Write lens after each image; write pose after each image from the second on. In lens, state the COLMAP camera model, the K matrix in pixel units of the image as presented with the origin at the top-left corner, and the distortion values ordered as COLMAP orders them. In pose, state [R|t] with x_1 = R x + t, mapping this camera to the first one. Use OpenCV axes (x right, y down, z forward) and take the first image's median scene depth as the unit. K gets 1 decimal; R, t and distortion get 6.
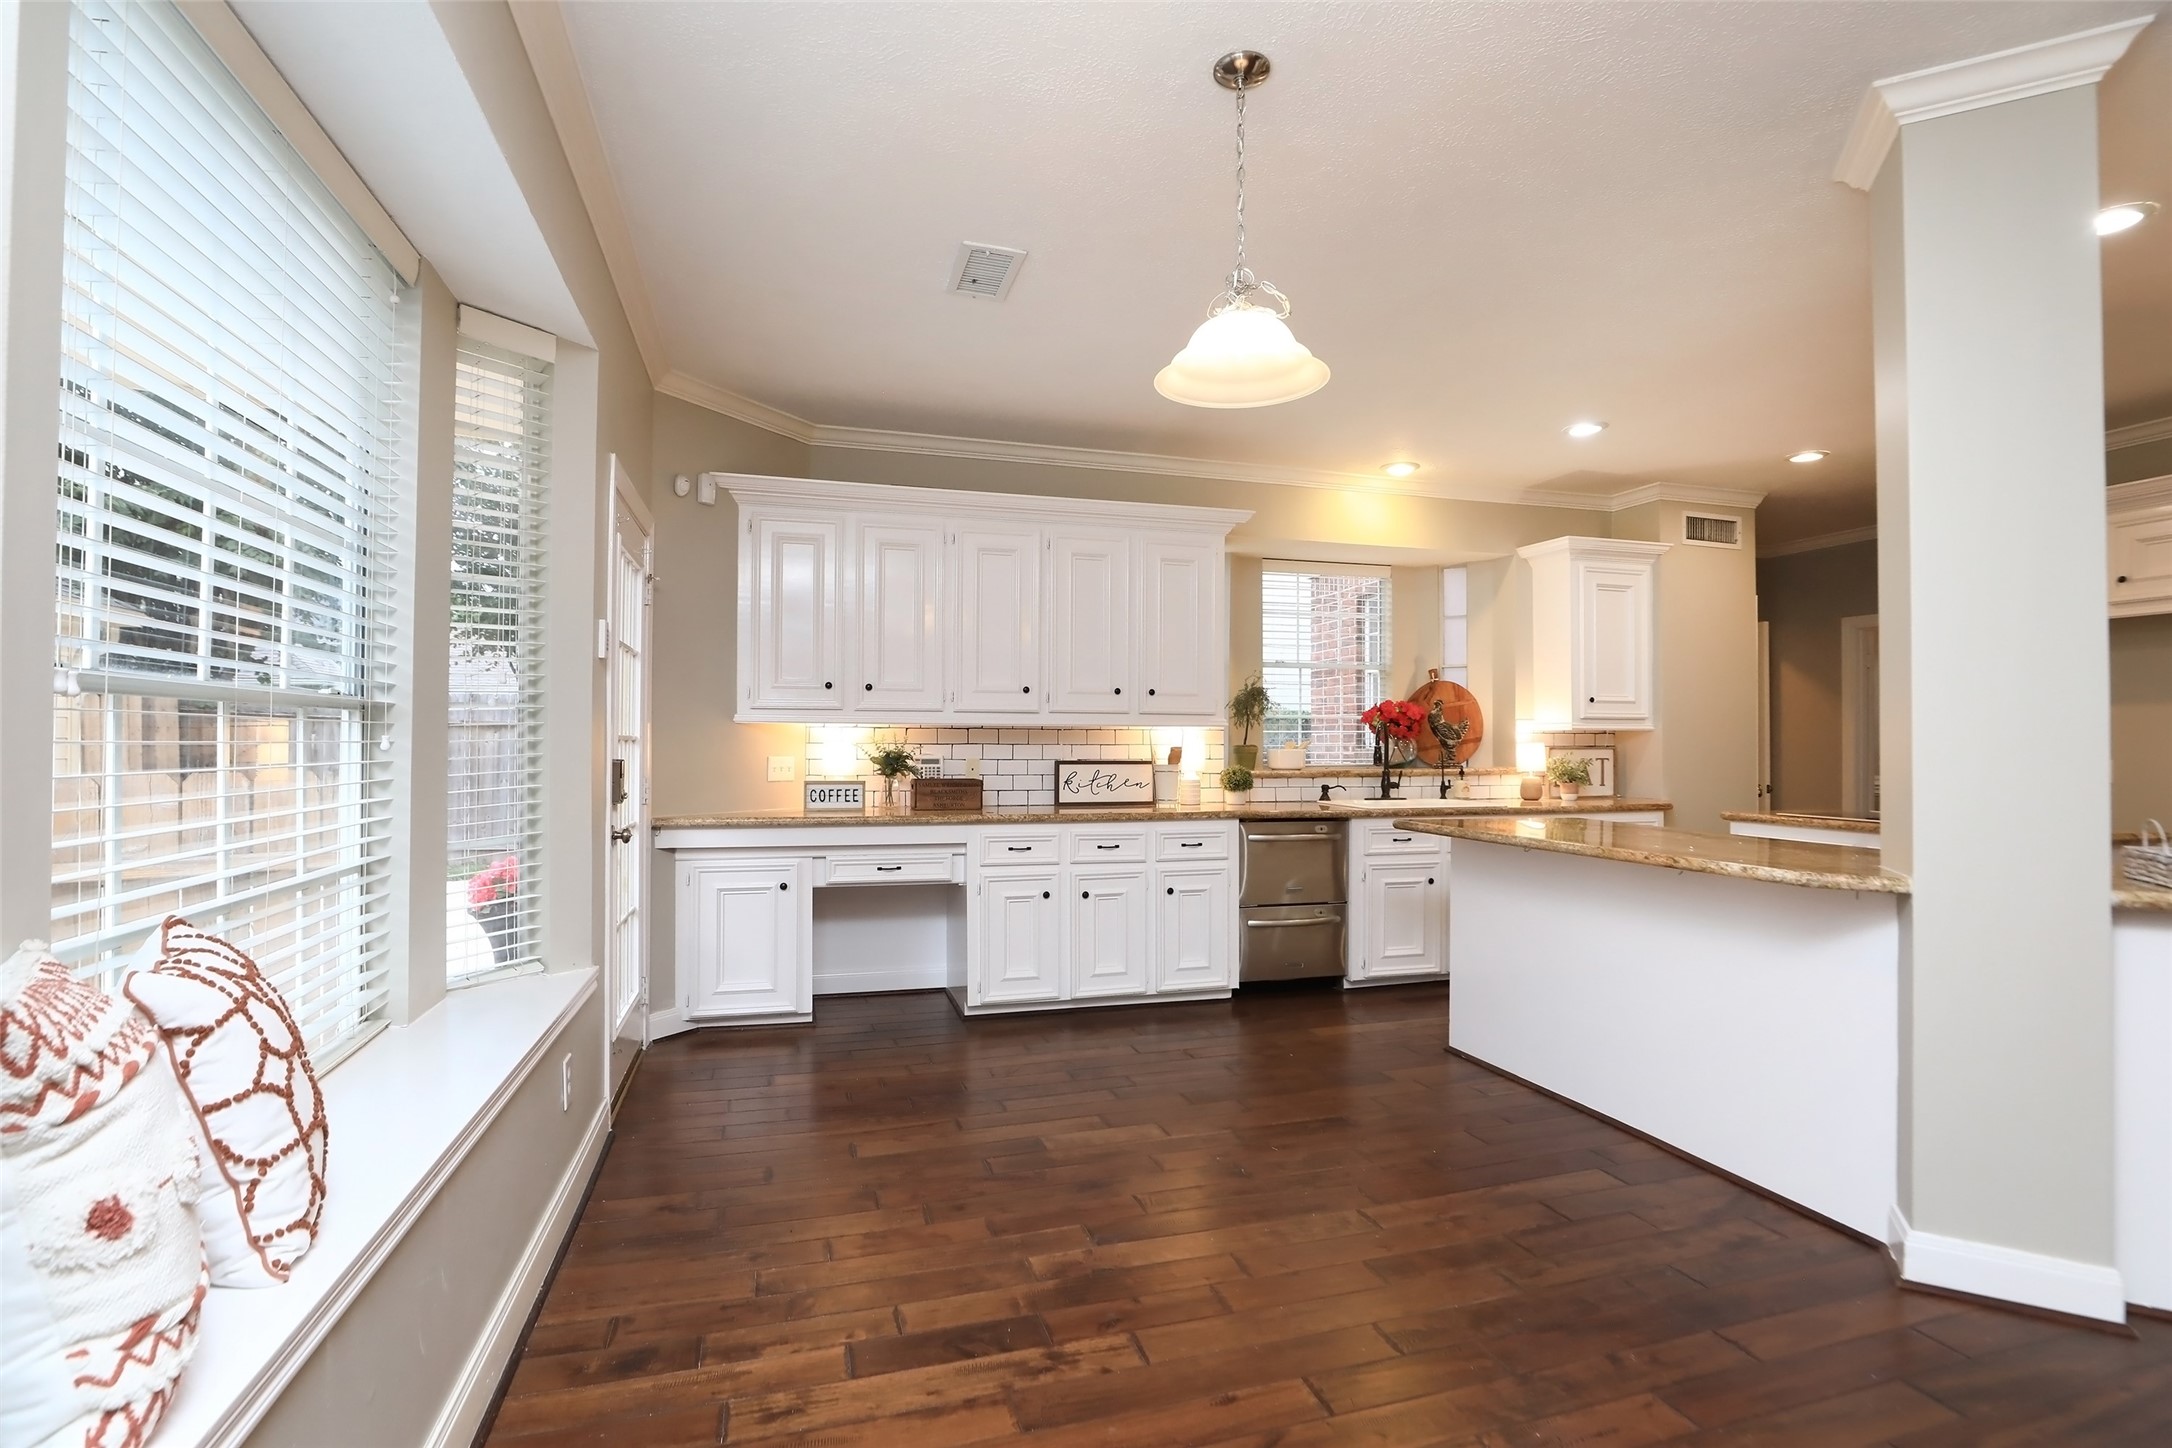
lens RADIAL K [[1021.1, 0, 1079.3], [0, 1021.1, 721.3], [0, 0, 1]] dist [-0.030560, 0.001003]
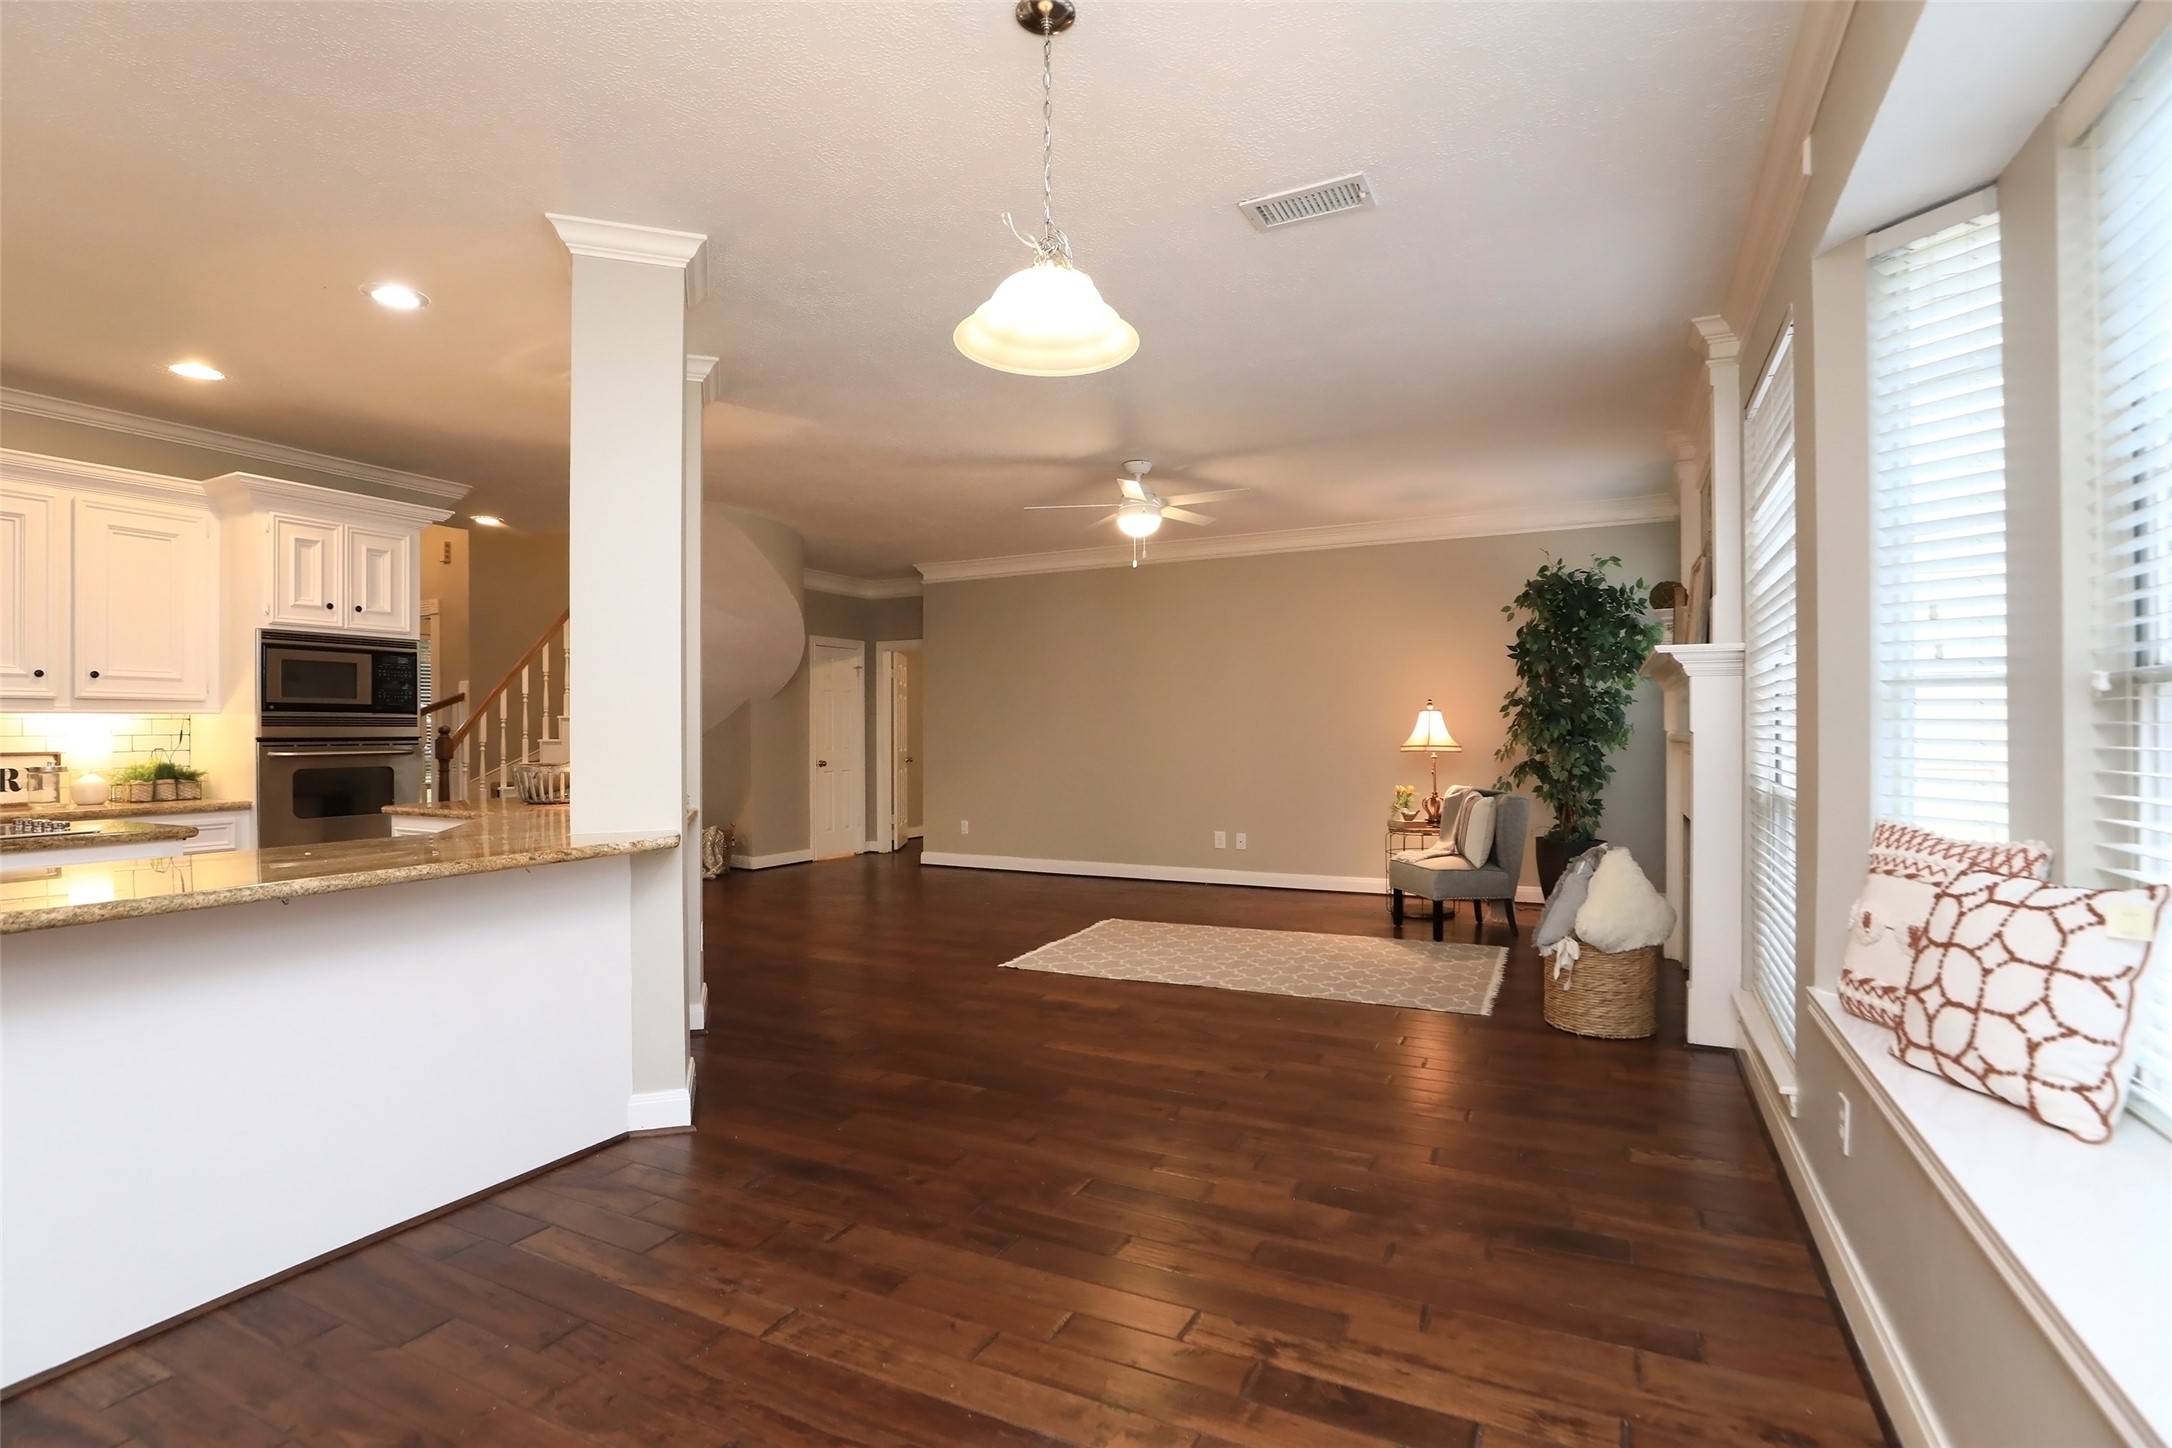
lens RADIAL K [[1021.1, 0, 1088.2], [0, 1021.1, 727.7], [0, 0, 1]] dist [-0.030560, 0.001003]
pose [[-0.736338, 0.002986, 0.676607, -0.557569], [-0.008730, 0.999865, -0.013913, 0.038652], [-0.676557, -0.016151, -0.736213, 1.840990]]
